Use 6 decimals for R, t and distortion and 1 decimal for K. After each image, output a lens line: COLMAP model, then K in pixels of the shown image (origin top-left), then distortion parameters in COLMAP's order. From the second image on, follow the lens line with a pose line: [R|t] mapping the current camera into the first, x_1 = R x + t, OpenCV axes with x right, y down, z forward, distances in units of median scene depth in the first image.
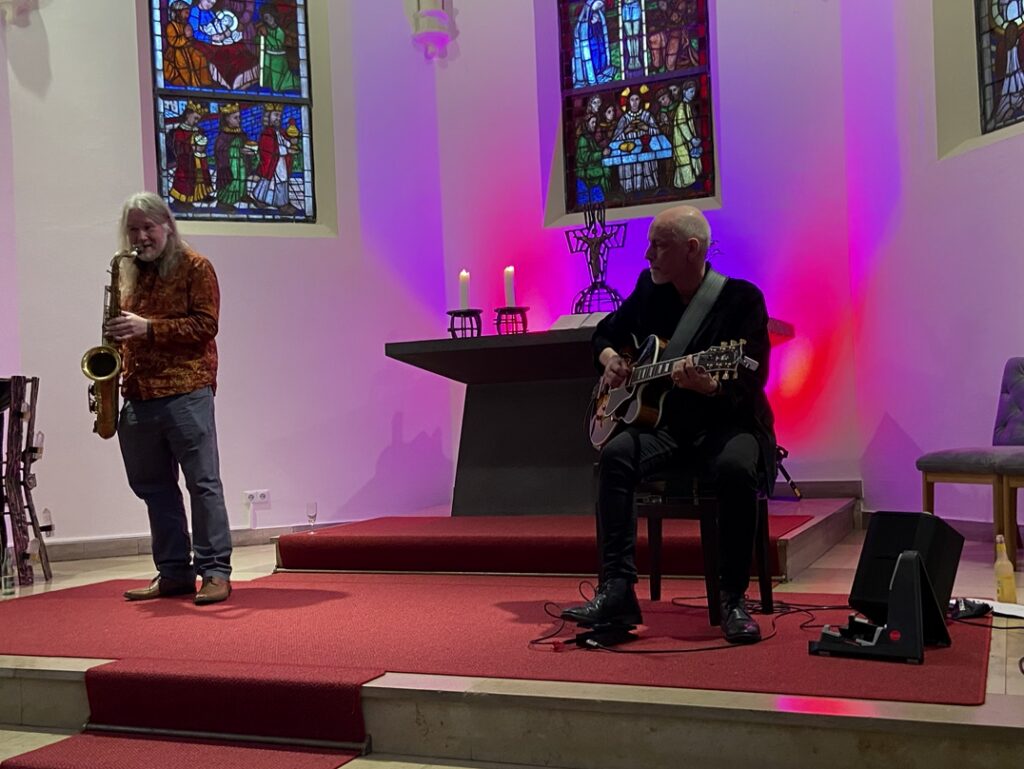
lens RADIAL K [[1137.8, 0, 511.3], [0, 1137.8, 391.6], [0, 0, 1]] dist [0.119798, -0.130842]
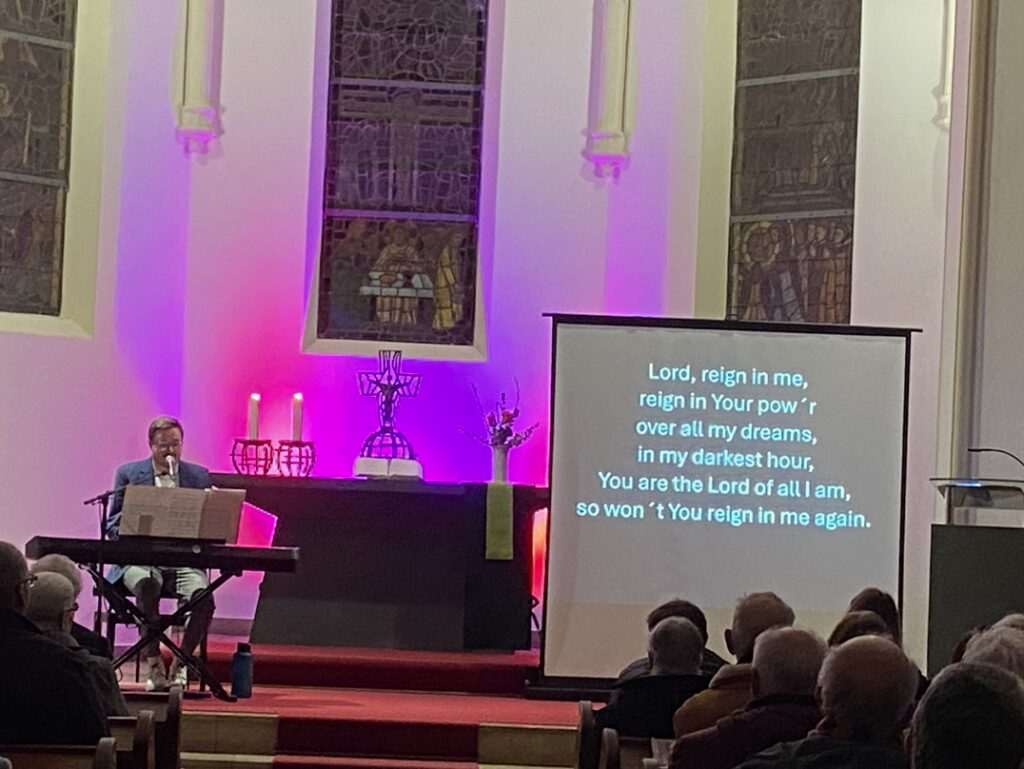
lens RADIAL K [[2730.9, 0, 513.6], [0, 2730.9, 384.6], [0, 0, 1]] dist [0.069097, 0.734771]
pose [[0.895789, 0.100447, 0.432981, -0.812775], [-0.093142, 0.994923, -0.038110, -0.044865], [-0.434611, -0.006190, 0.900597, -1.163904]]
